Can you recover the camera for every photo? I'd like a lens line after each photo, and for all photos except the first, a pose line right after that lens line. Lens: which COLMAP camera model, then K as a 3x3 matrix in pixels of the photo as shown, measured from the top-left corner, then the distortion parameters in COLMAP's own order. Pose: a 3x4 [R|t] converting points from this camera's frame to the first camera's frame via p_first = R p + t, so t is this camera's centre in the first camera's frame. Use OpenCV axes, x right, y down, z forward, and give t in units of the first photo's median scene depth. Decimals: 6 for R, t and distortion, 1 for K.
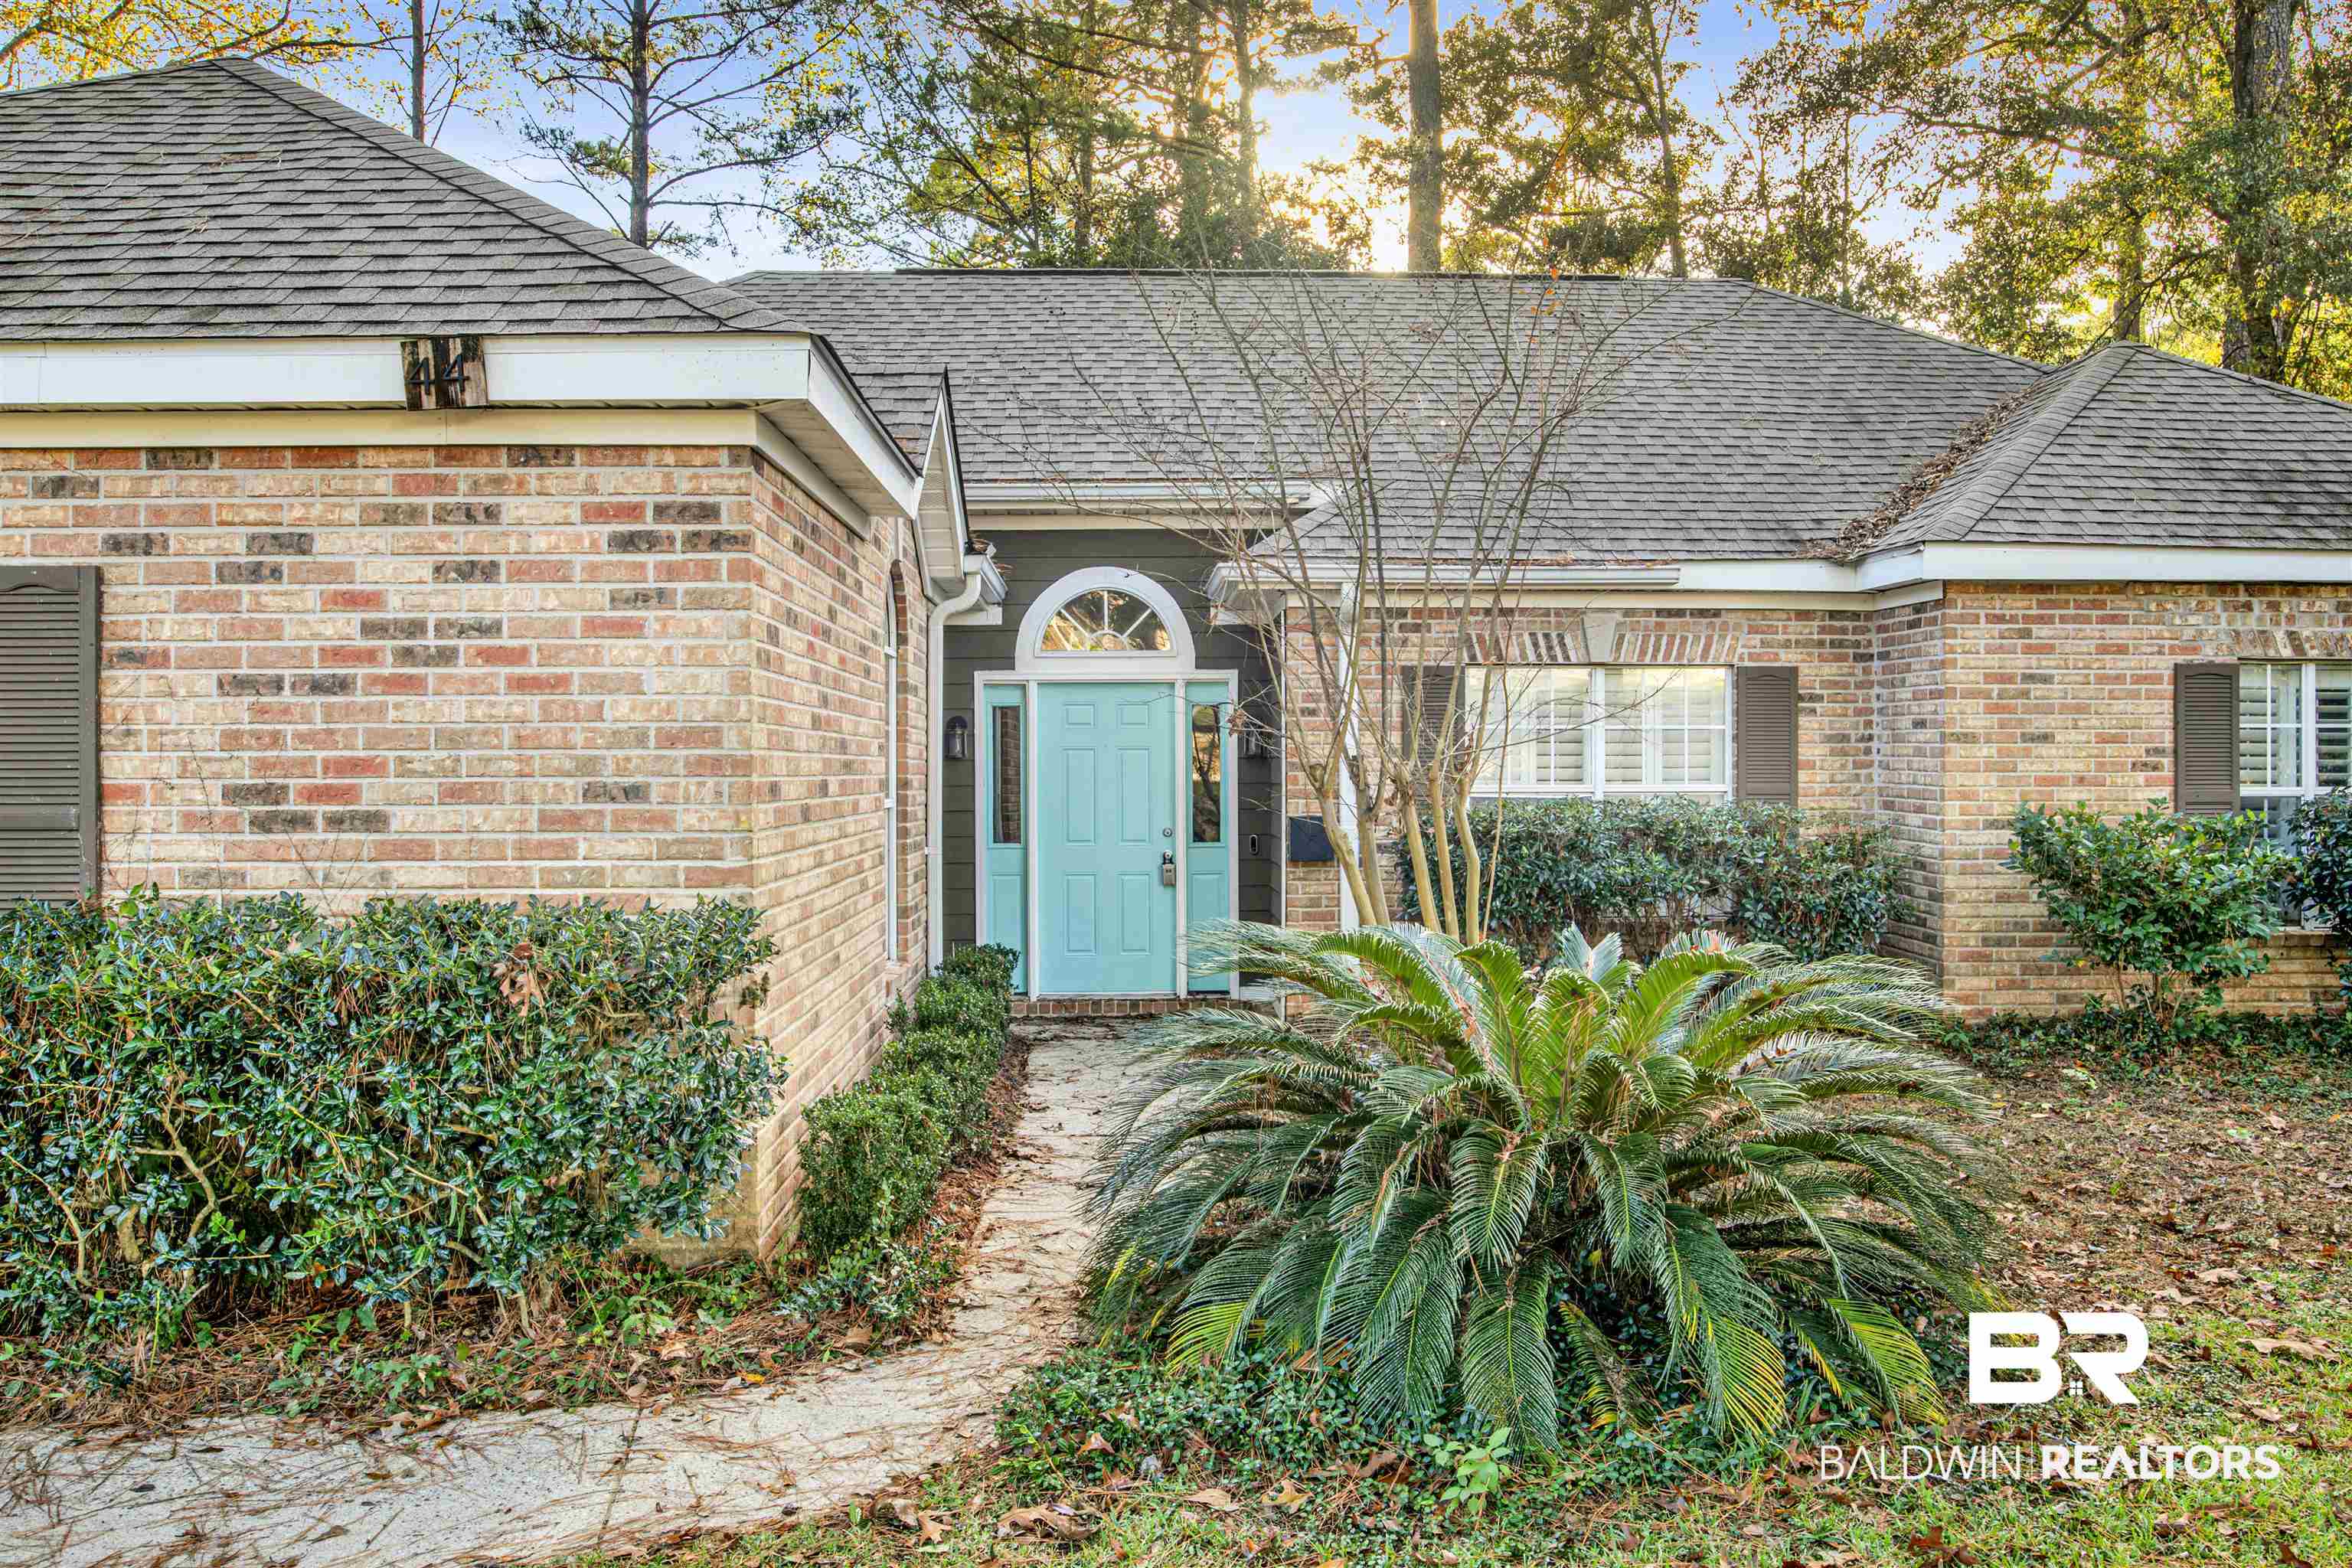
lens RADIAL K [[1729.4, 0, 1176.2], [0, 1729.4, 776.4], [0, 0, 1]] dist [-0.036665, 0.013358]
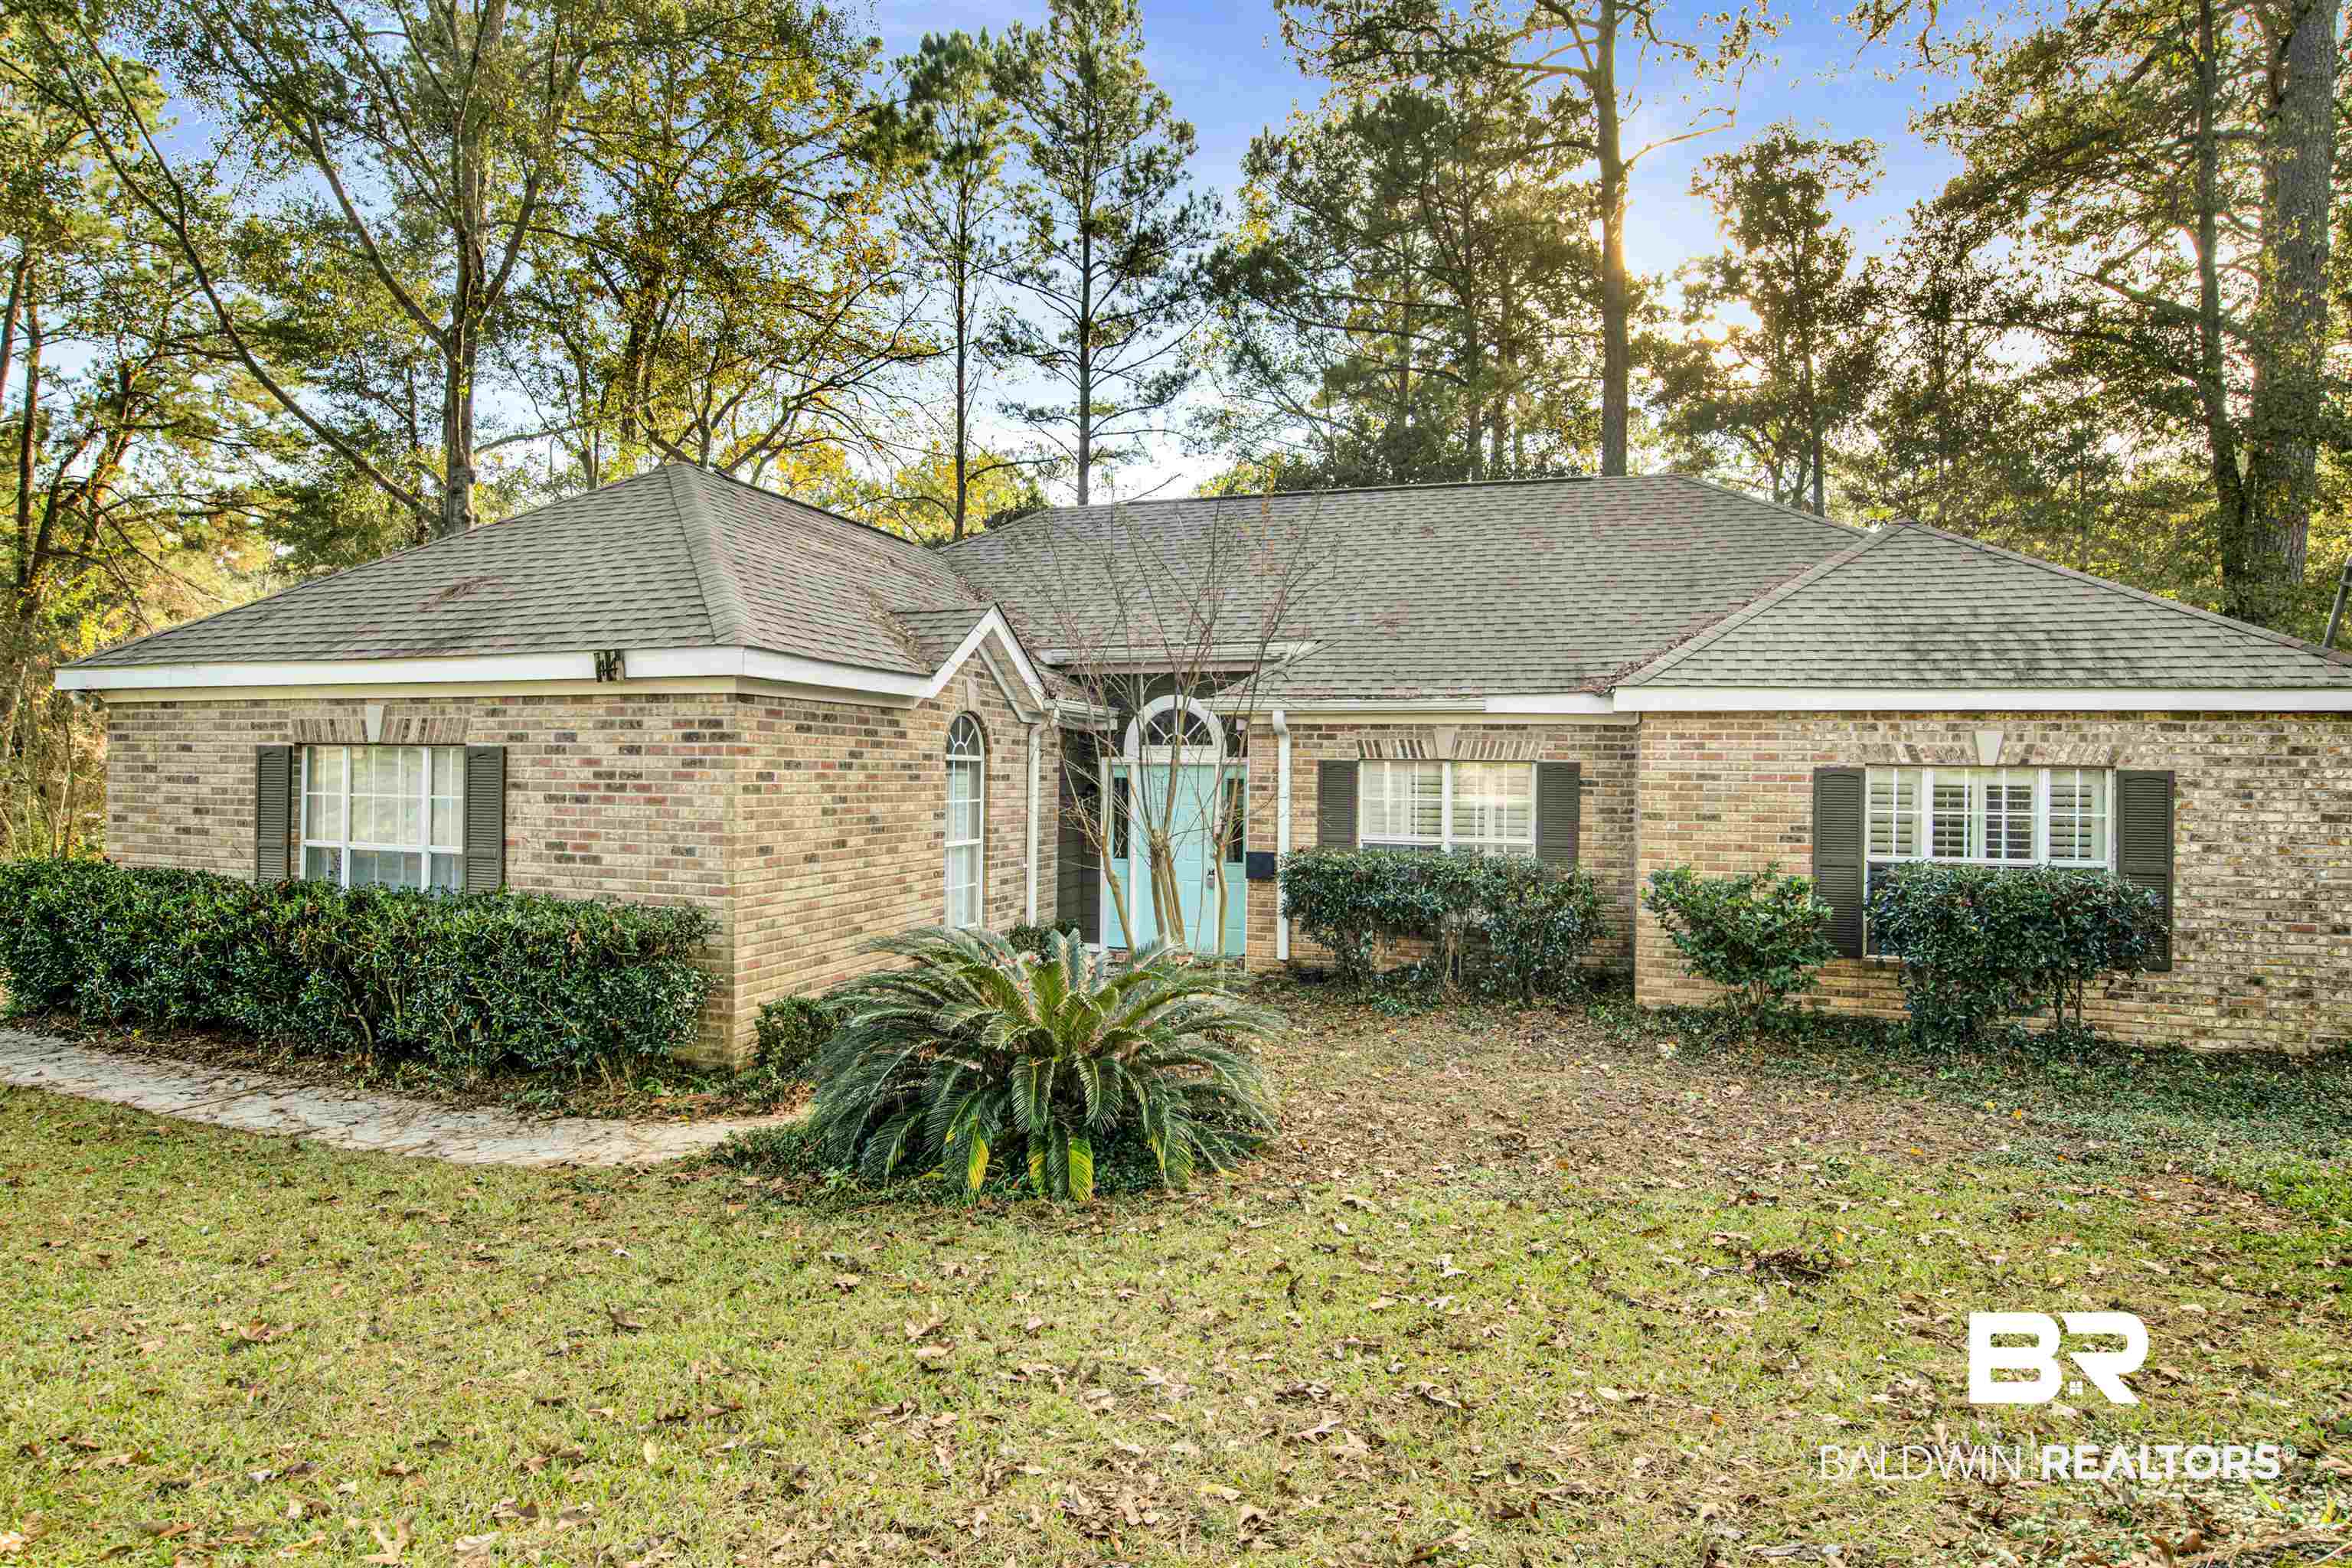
lens RADIAL K [[1230.6, 0, 1161.5], [0, 1230.6, 770.7], [0, 0, 1]] dist [-0.047945, 0.008806]
pose [[0.940462, 0.012500, -0.339669, 0.666566], [-0.014735, 0.999883, -0.003999, -0.082350], [0.339579, 0.008766, 0.940537, -0.223048]]
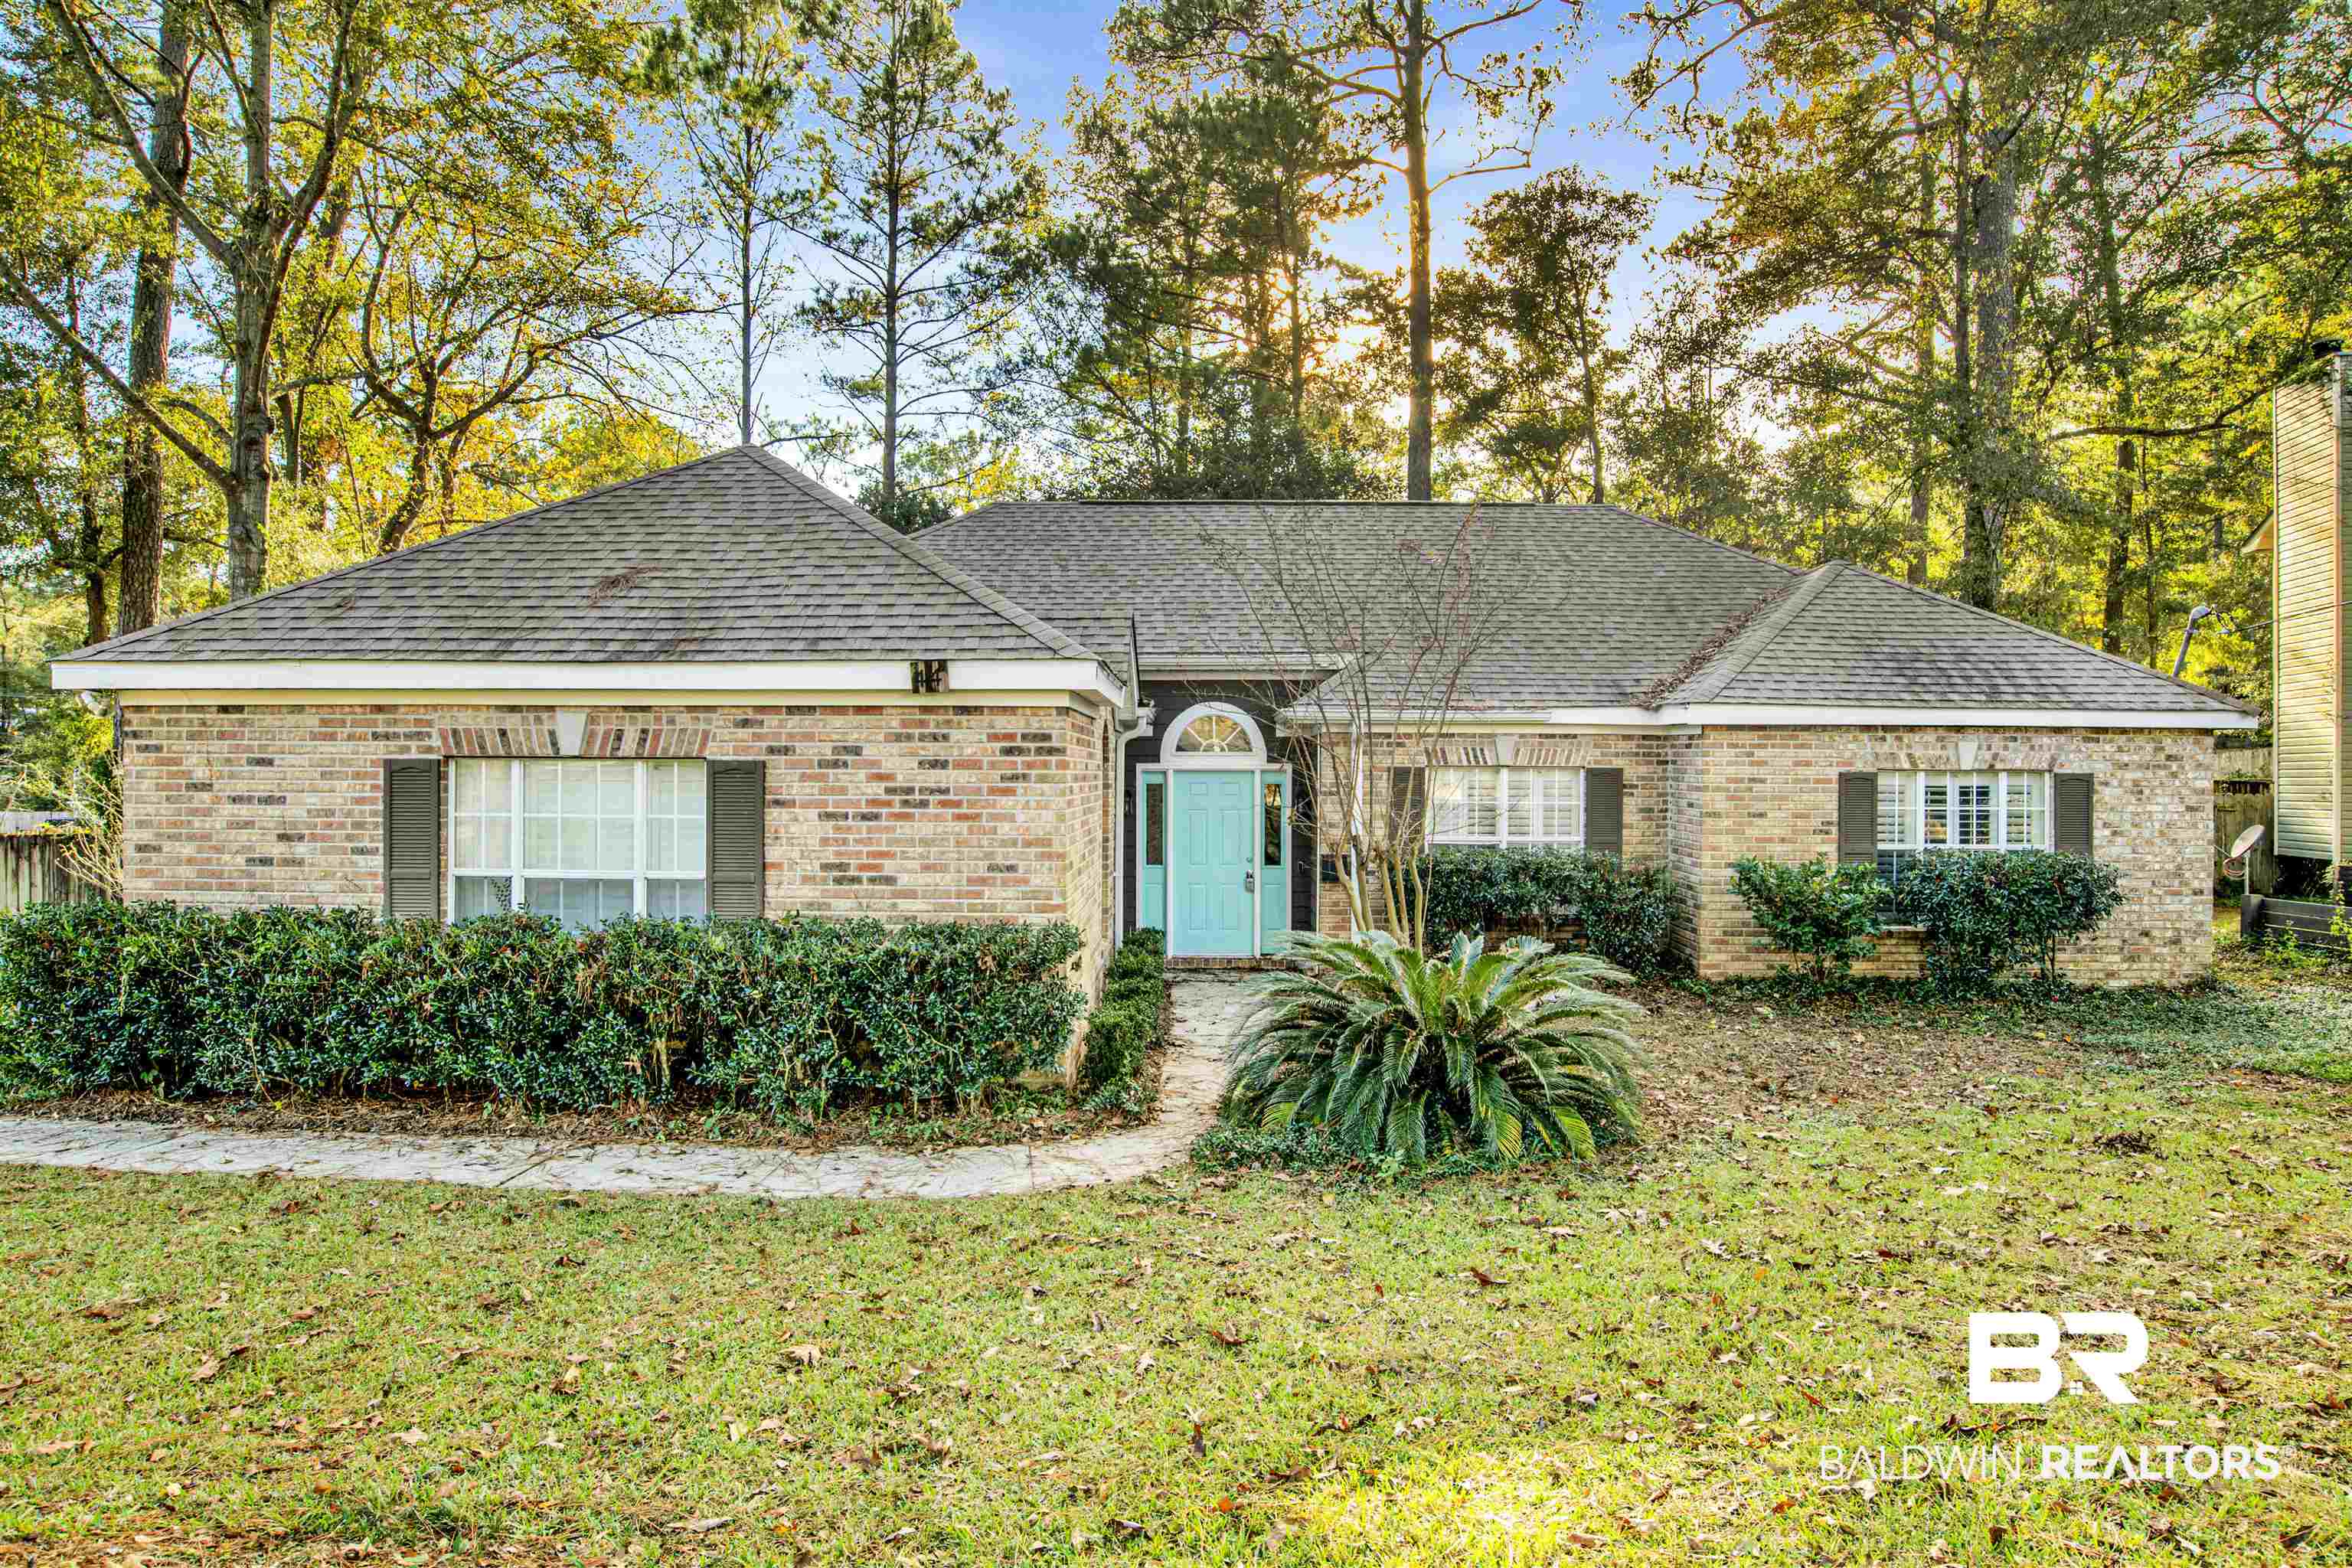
lens RADIAL K [[1302.4, 0, 1175.7], [0, 1302.4, 776.8], [0, 0, 1]] dist [-0.041765, 0.000506]
pose [[0.998717, 0.007465, -0.050088, -0.025476], [-0.007462, 0.999972, 0.000240, -0.090920], [0.050089, 0.000134, 0.998745, -0.518434]]
